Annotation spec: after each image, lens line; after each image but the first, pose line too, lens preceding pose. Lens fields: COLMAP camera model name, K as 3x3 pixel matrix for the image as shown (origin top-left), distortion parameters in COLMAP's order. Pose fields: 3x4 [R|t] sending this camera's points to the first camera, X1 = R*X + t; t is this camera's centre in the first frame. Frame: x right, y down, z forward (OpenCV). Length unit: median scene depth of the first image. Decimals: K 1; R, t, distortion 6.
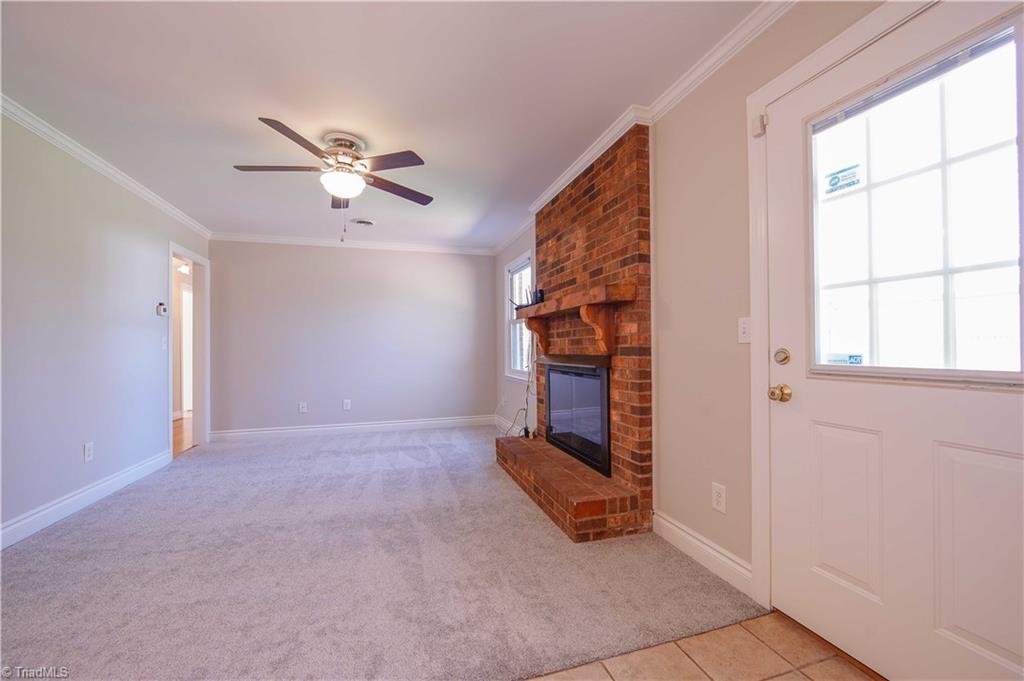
lens RADIAL K [[413.8, 0, 511.7], [0, 413.8, 342.1], [0, 0, 1]] dist [-0.013275, 0.000722]
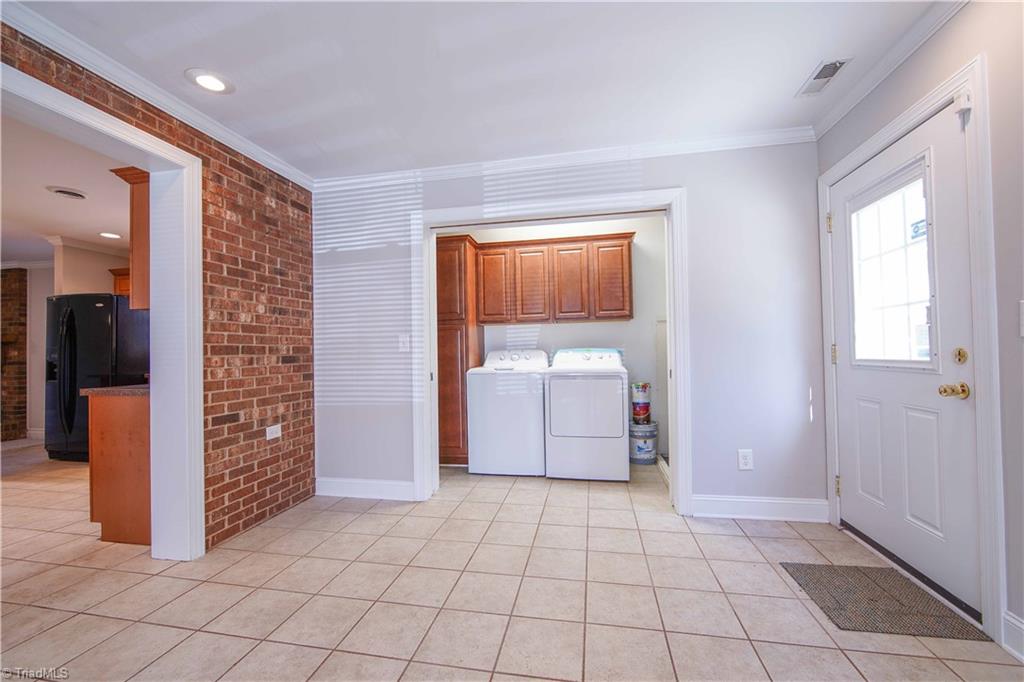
lens RADIAL K [[408.5, 0, 514.0], [0, 408.5, 346.1], [0, 0, 1]] dist [-0.015838, 0.003249]
pose [[0.463304, 0.012471, 0.886111, -0.351730], [0.004341, 0.999857, -0.016342, -0.021954], [-0.886189, 0.011418, 0.463184, -2.169655]]
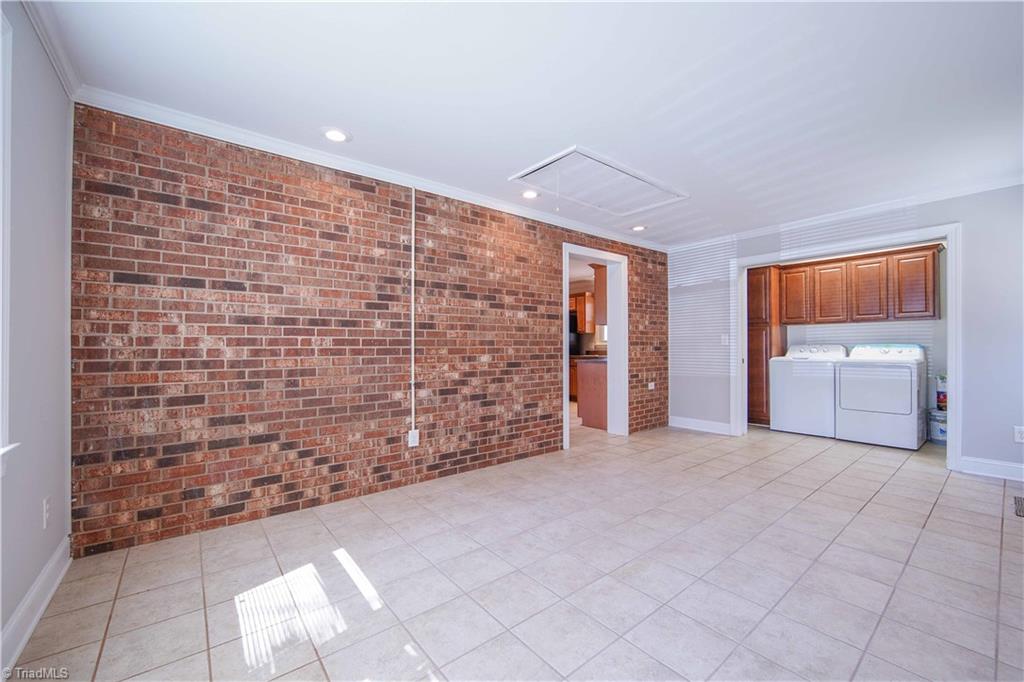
lens RADIAL K [[408.5, 0, 515.1], [0, 408.5, 345.7], [0, 0, 1]] dist [-0.015838, 0.003249]
pose [[0.924976, 0.005578, 0.379984, -1.038118], [-0.007876, 0.999959, 0.004492, -0.023751], [-0.379943, -0.007148, 0.924982, -2.696955]]
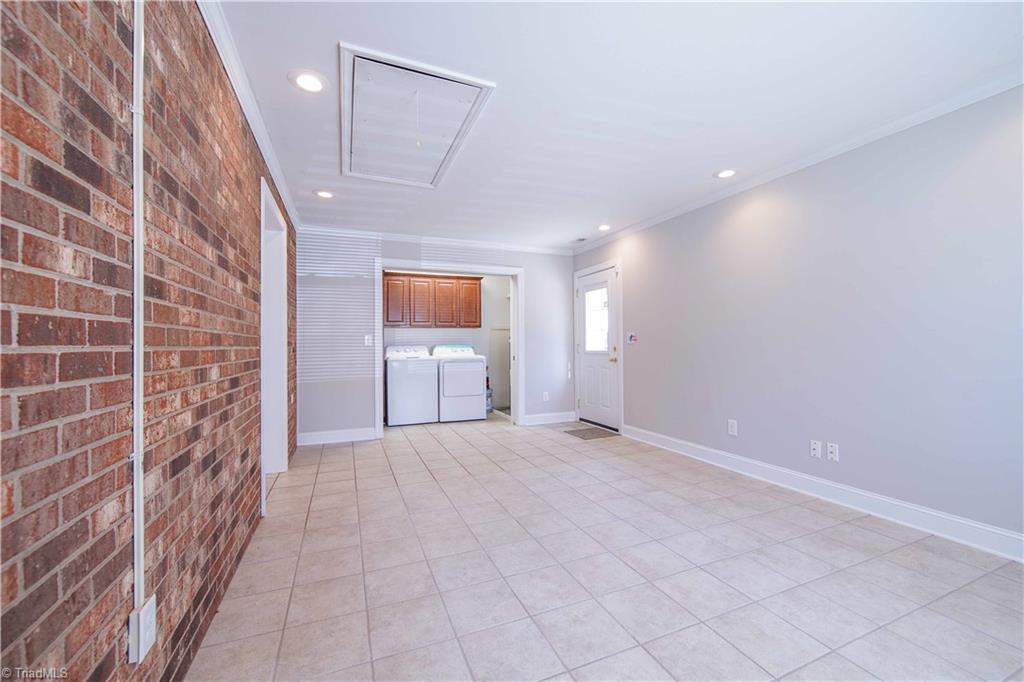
lens RADIAL K [[408.5, 0, 516.3], [0, 408.5, 344.4], [0, 0, 1]] dist [-0.015838, 0.003249]
pose [[-0.105836, 0.011810, 0.994313, -1.263968], [-0.001806, 0.999926, -0.012069, -0.012907], [-0.994382, -0.003073, -0.105807, -1.854285]]
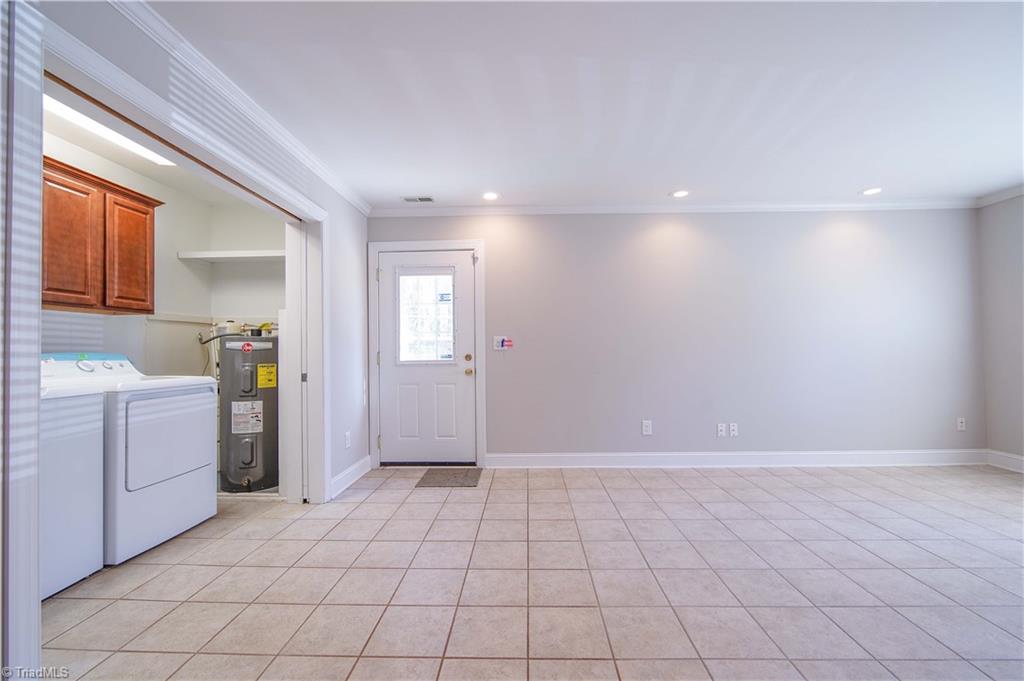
lens RADIAL K [[413.8, 0, 515.9], [0, 413.8, 345.8], [0, 0, 1]] dist [-0.013275, 0.000722]
pose [[-0.948369, 0.024127, 0.316249, -0.151544], [0.016311, 0.999493, -0.027337, -0.013281], [-0.316748, -0.020767, -0.948282, -1.233061]]
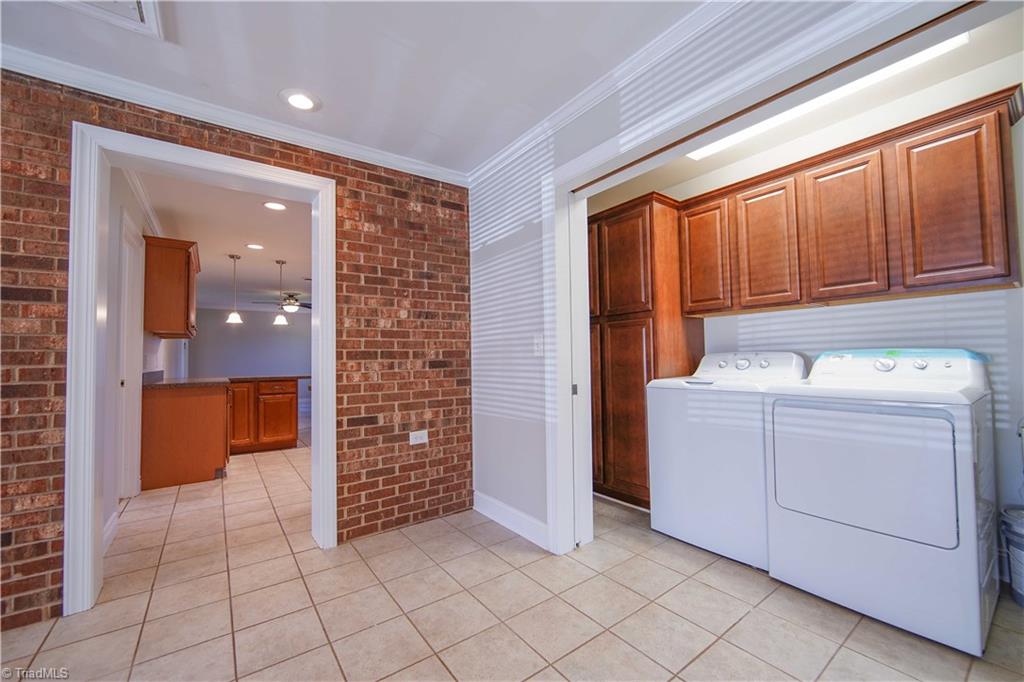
lens RADIAL K [[408.5, 0, 512.4], [0, 408.5, 344.5], [0, 0, 1]] dist [-0.015838, 0.003249]
pose [[0.941633, 0.004227, 0.336615, 0.119394], [0.004802, 0.999651, -0.025986, -0.028498], [-0.336608, 0.026085, 0.941284, -2.197168]]
